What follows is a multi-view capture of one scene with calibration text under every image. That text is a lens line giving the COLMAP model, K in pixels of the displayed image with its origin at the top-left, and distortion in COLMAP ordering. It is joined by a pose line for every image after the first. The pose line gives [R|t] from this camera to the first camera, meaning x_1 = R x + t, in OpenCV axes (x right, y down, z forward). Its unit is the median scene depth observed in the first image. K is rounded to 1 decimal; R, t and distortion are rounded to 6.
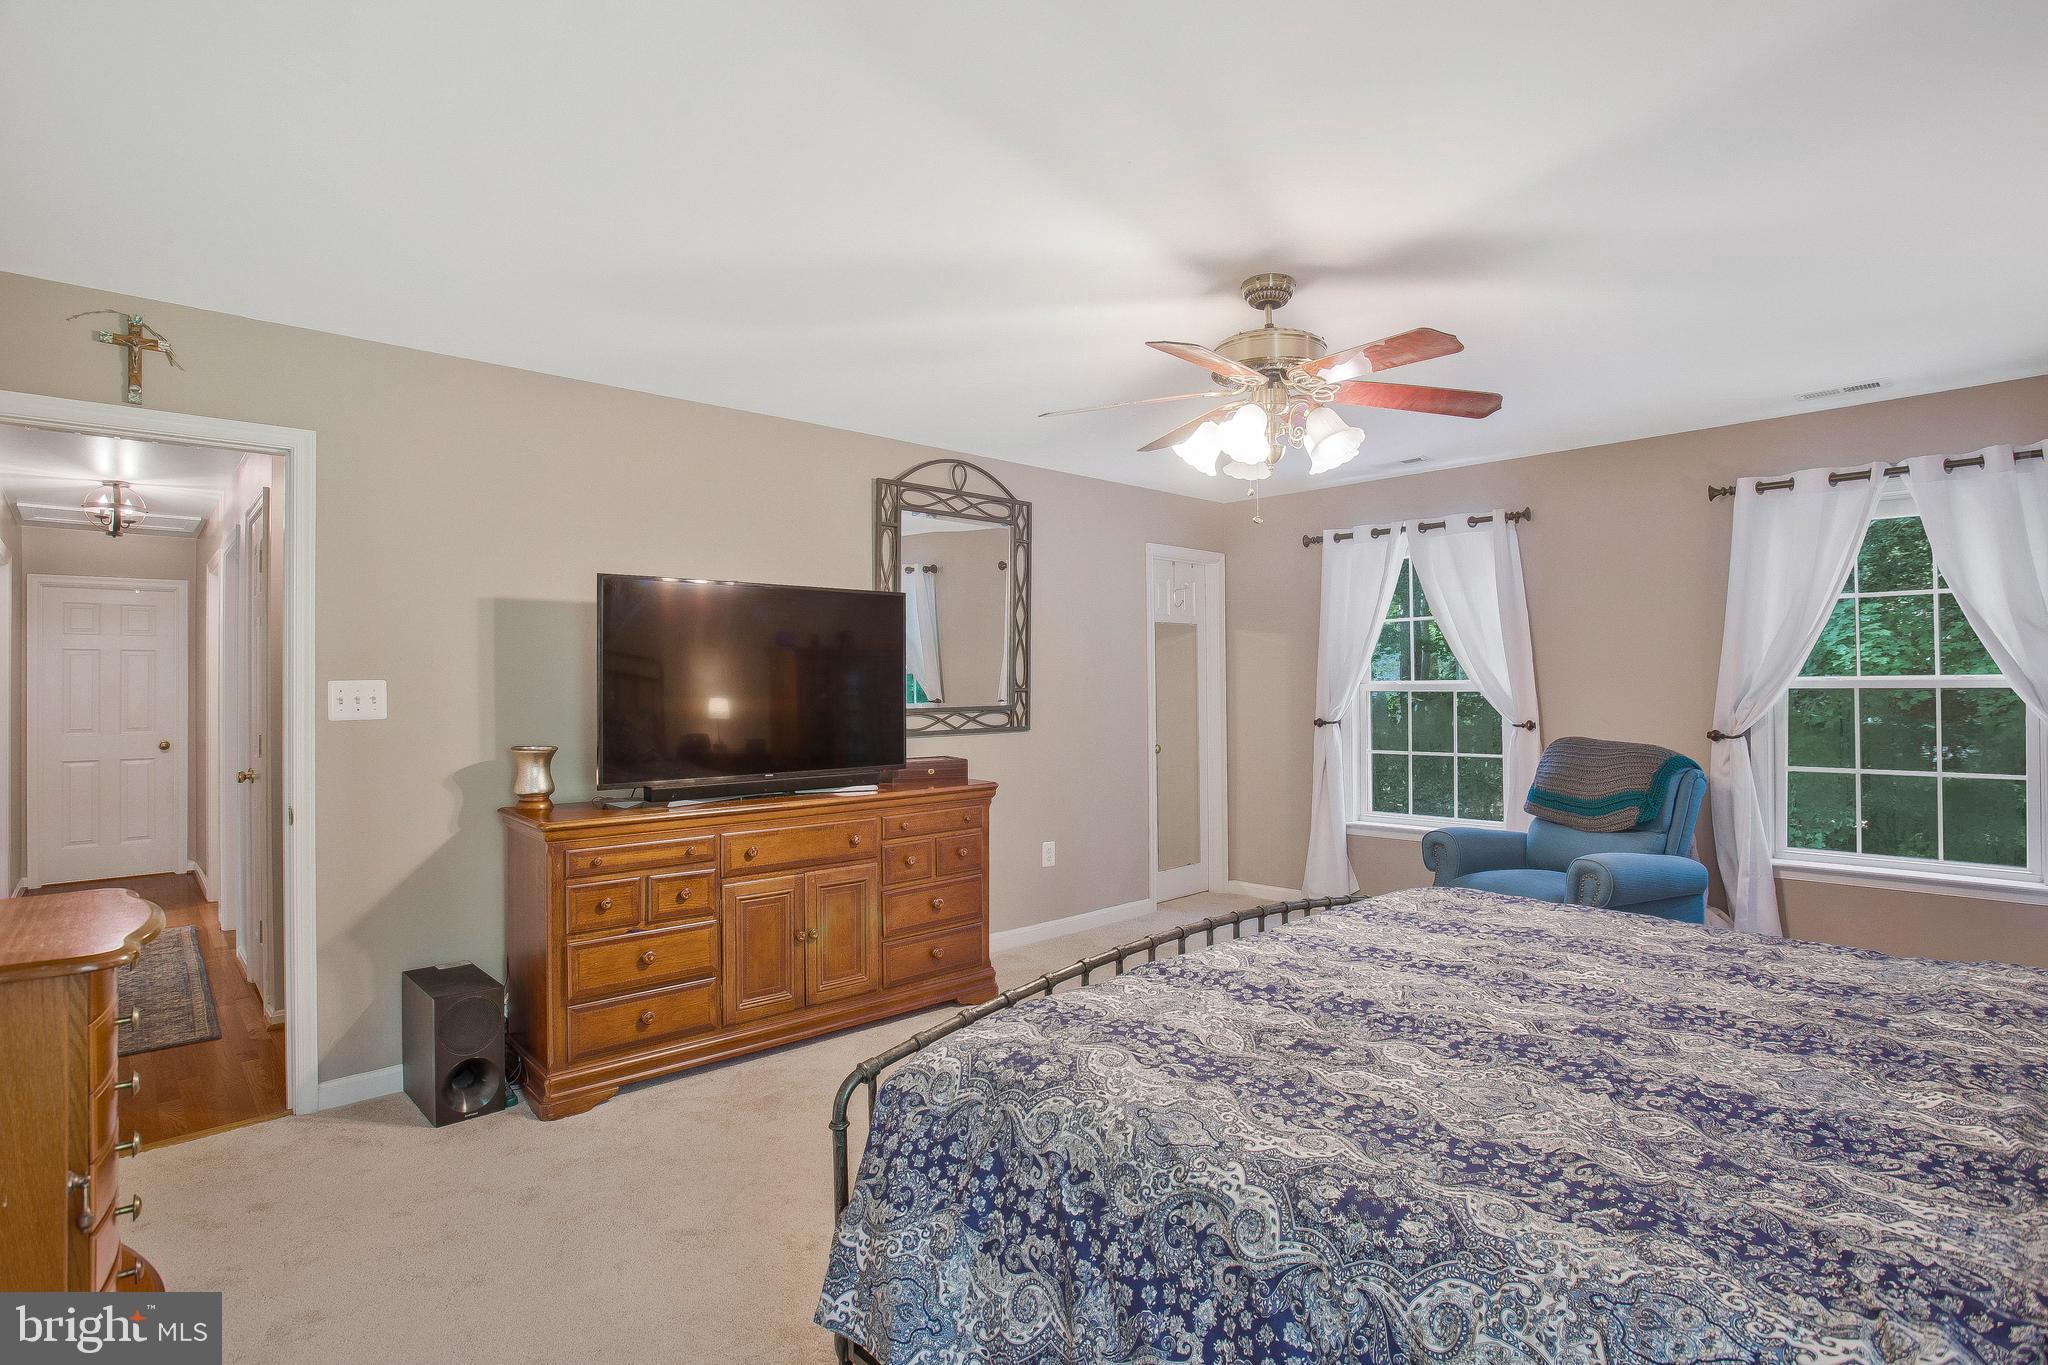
lens RADIAL K [[1008.4, 0, 1052.4], [0, 1008.4, 690.5], [0, 0, 1]] dist [-0.052427, 0.001615]
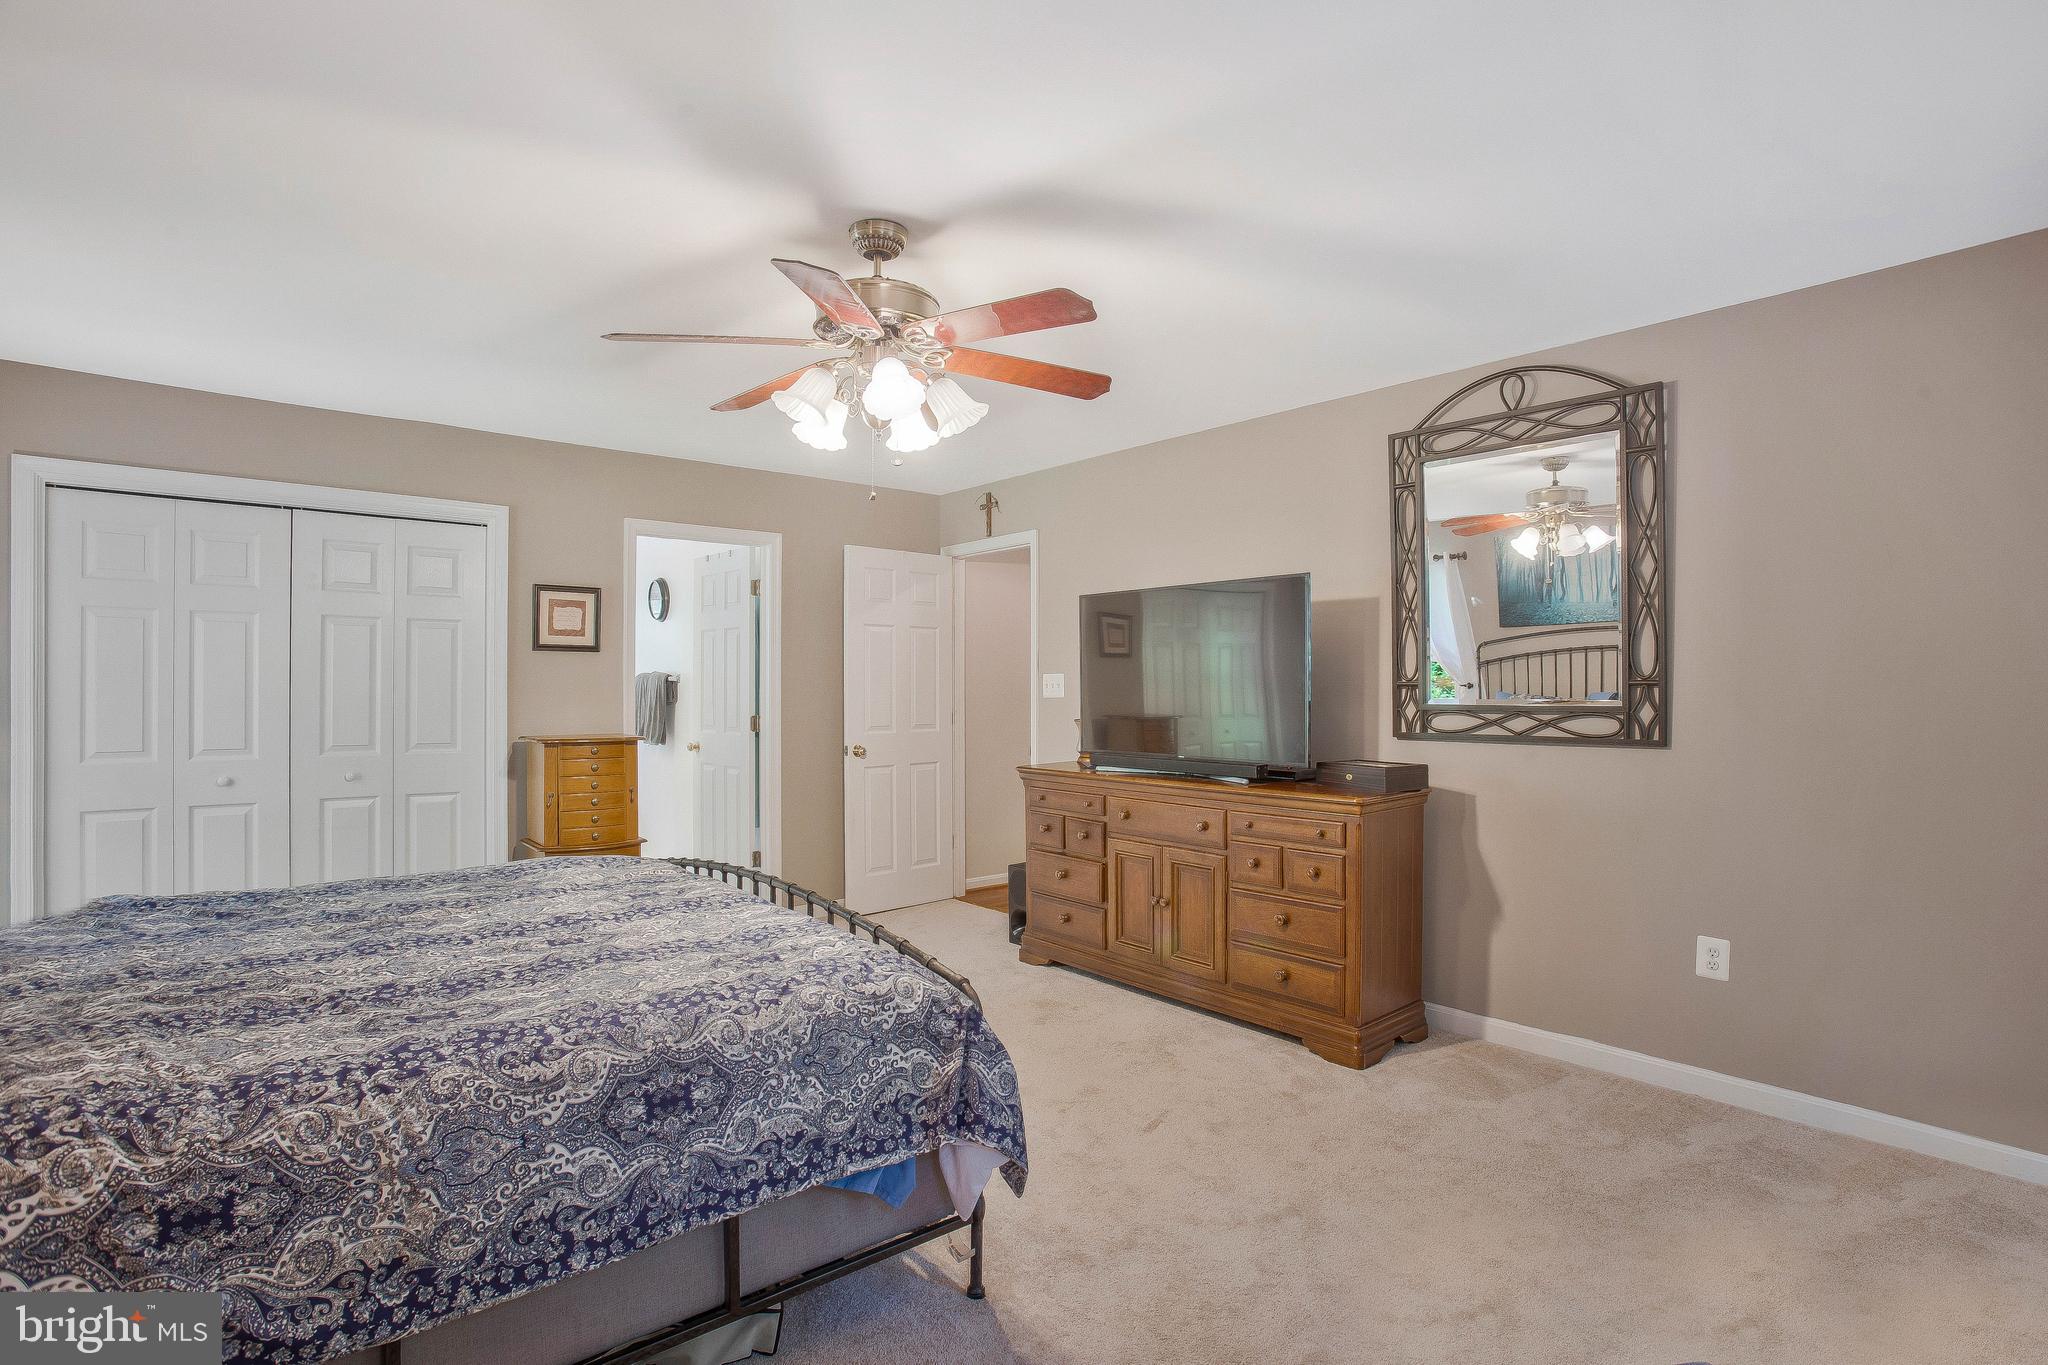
lens RADIAL K [[1008.4, 0, 1052.4], [0, 1008.4, 690.5], [0, 0, 1]] dist [-0.052427, 0.001615]
pose [[-0.020189, 0.006478, -0.999775, 0.644921], [0.000674, 0.999979, 0.006465, 0.000103], [0.999796, -0.000543, -0.020193, 0.687739]]
